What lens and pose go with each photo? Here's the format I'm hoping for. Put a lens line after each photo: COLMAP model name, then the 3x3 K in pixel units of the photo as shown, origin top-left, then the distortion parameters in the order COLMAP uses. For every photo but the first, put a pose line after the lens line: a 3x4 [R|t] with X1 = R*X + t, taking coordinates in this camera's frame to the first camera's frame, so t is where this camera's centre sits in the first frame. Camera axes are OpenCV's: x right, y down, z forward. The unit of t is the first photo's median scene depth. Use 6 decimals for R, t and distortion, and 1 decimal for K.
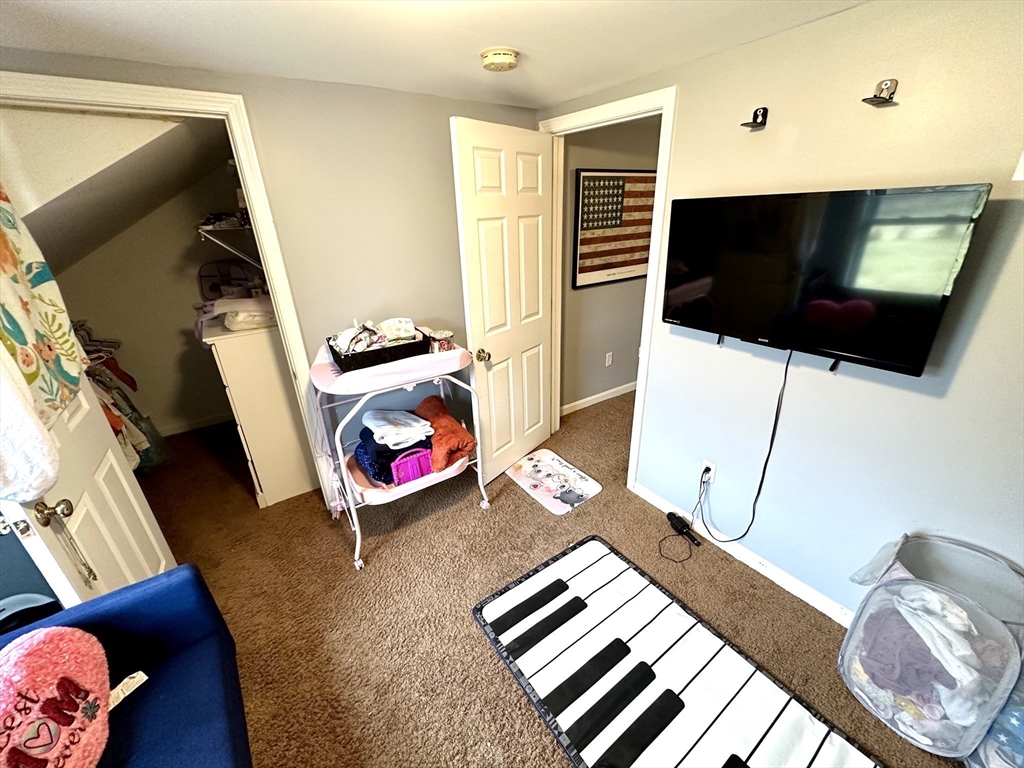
lens RADIAL K [[407.6, 0, 512.0], [0, 407.6, 384.0], [0, 0, 1]] dist [-0.002184, 0.000252]
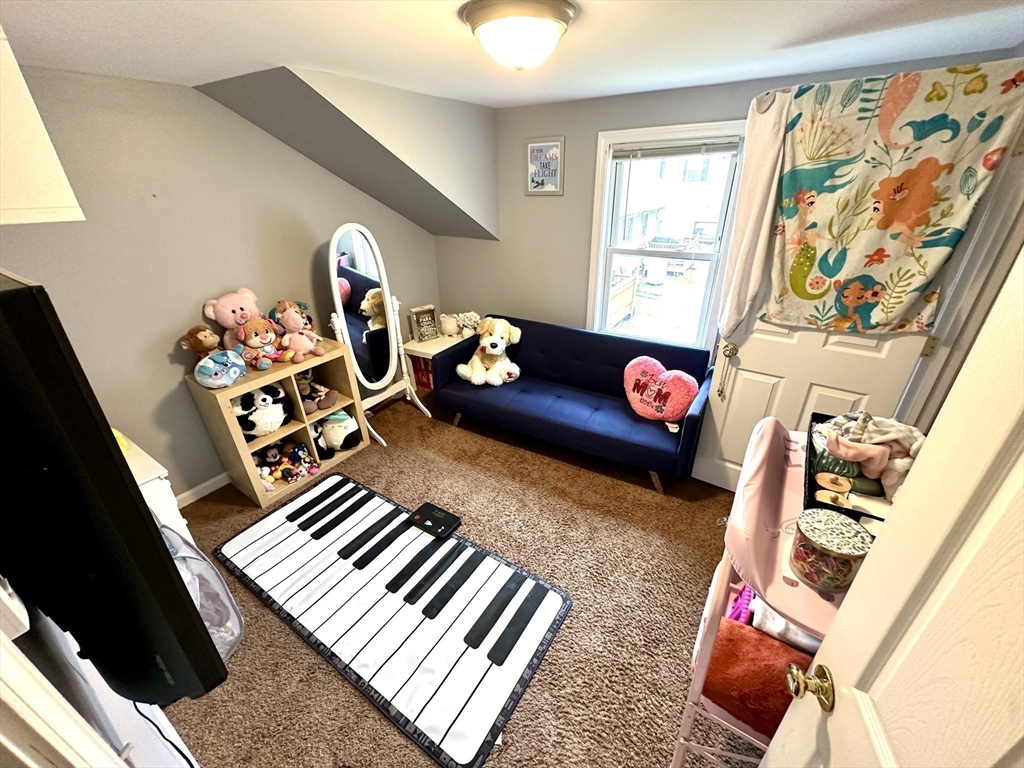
lens RADIAL K [[407.6, 0, 512.0], [0, 407.6, 384.0], [0, 0, 1]] dist [-0.002184, 0.000252]
pose [[-0.927582, 0.212838, -0.307071, 0.283226], [-0.098650, 0.653192, 0.750739, -0.641676], [0.360361, 0.726664, -0.584892, 1.343034]]
